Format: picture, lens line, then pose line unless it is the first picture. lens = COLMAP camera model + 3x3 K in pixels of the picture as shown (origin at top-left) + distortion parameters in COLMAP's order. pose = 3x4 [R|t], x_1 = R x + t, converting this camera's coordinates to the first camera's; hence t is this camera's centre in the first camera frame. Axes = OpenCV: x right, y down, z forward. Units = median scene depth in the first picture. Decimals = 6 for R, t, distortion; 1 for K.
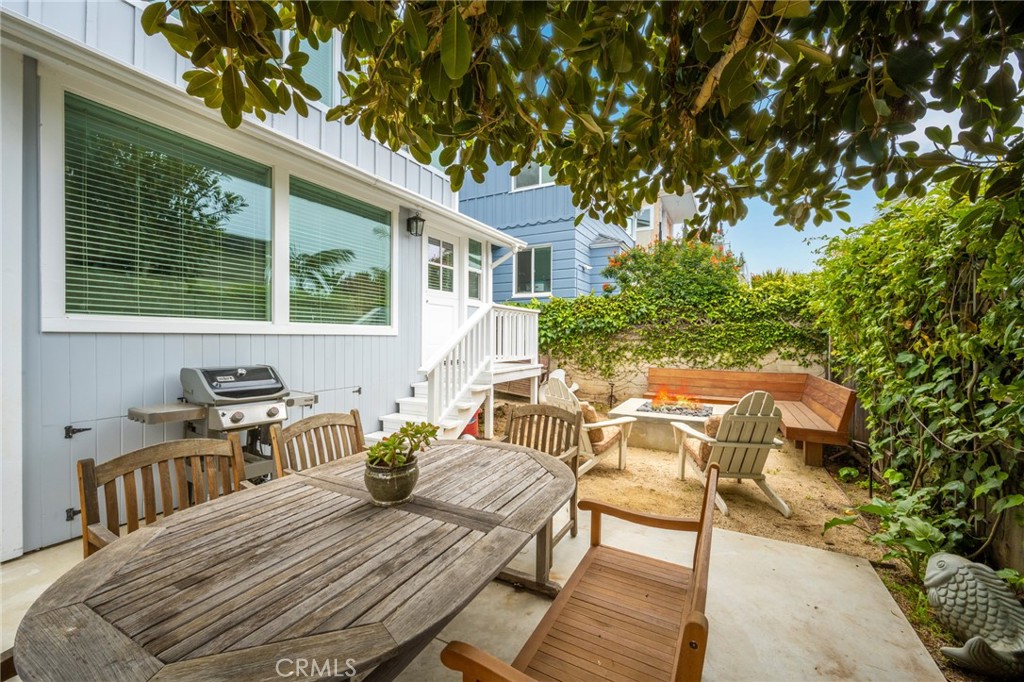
lens RADIAL K [[405.3, 0, 513.5], [0, 405.3, 344.8], [0, 0, 1]] dist [0.000181, 0.000905]
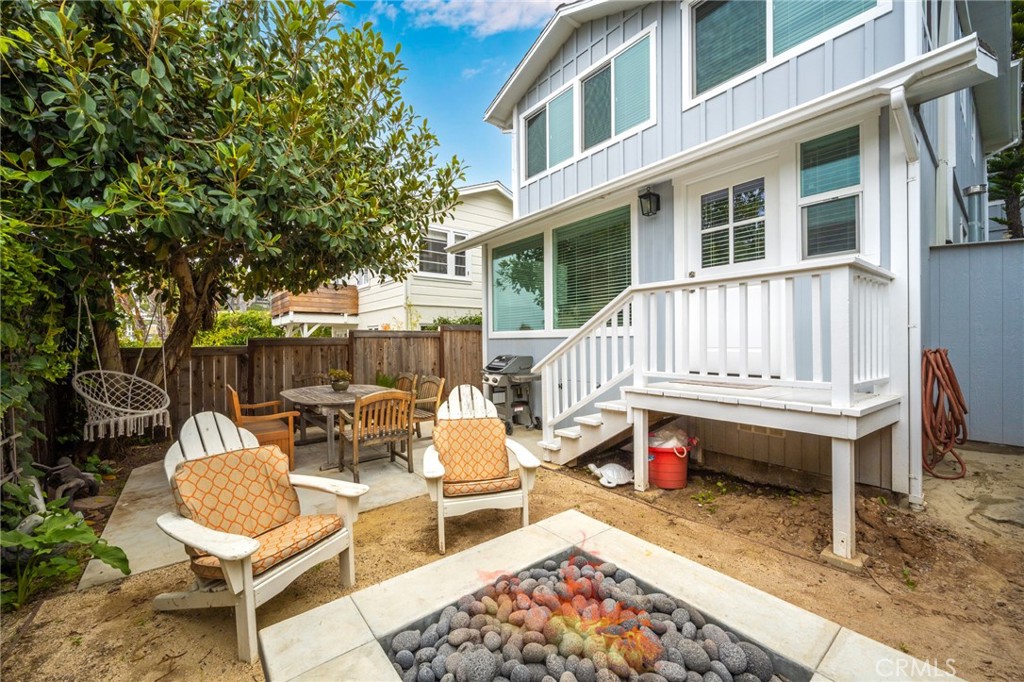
lens RADIAL K [[405.3, 0, 513.9], [0, 405.3, 342.7], [0, 0, 1]] dist [0.000181, 0.000905]
pose [[-0.400253, 0.000611, -0.916404, 0.490423], [-0.010003, 0.999937, 0.005036, -0.007472], [0.916350, 0.011182, -0.400222, 0.836317]]
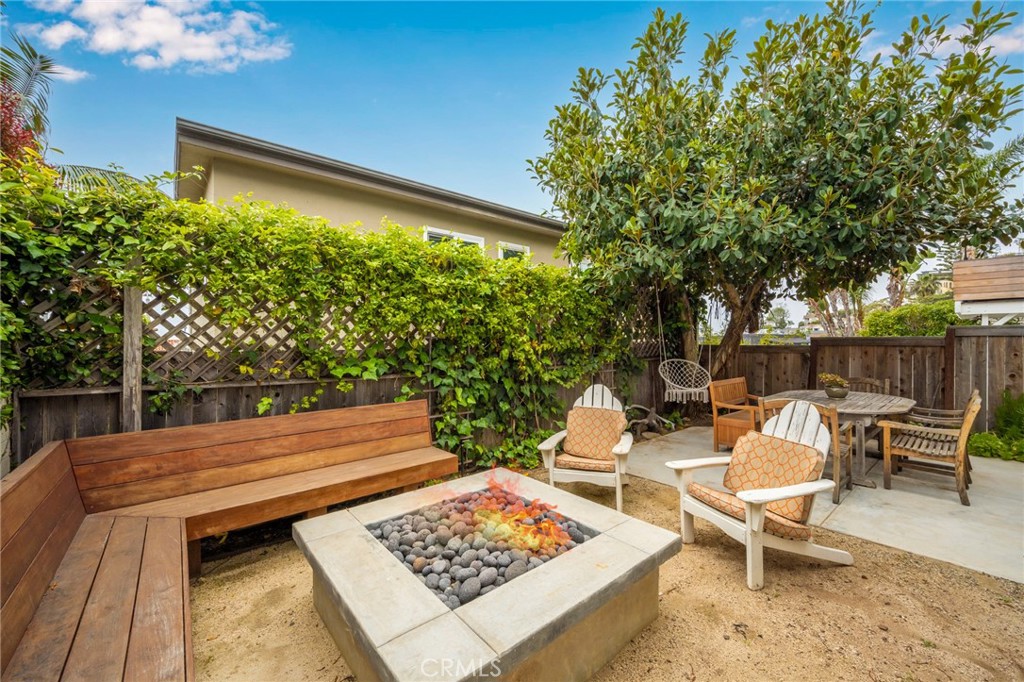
lens RADIAL K [[405.3, 0, 513.3], [0, 405.3, 338.5], [0, 0, 1]] dist [0.000181, 0.000905]
pose [[-0.931003, -0.004945, 0.364978, 0.185304], [0.002218, 0.999813, 0.019203, -0.025754], [-0.365004, 0.018687, -0.930818, 1.071209]]
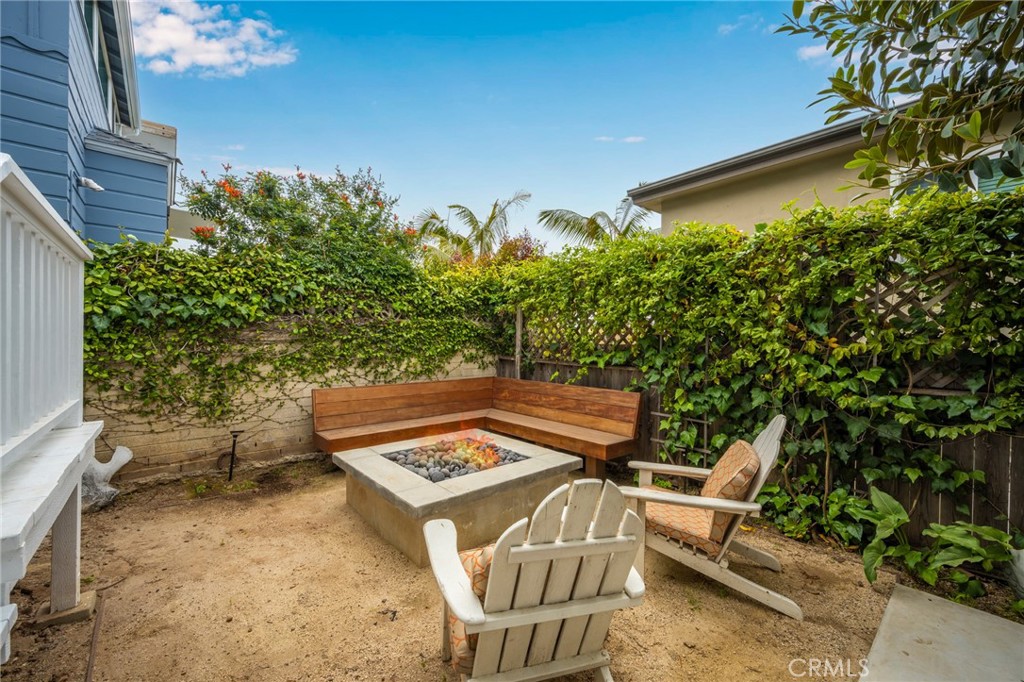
lens RADIAL K [[405.3, 0, 509.8], [0, 405.3, 341.5], [0, 0, 1]] dist [0.000181, 0.000905]
pose [[0.360632, -0.011304, 0.932640, -0.107888], [0.014310, 0.999876, 0.006585, -0.012735], [-0.932598, 0.010971, 0.360749, 0.555113]]
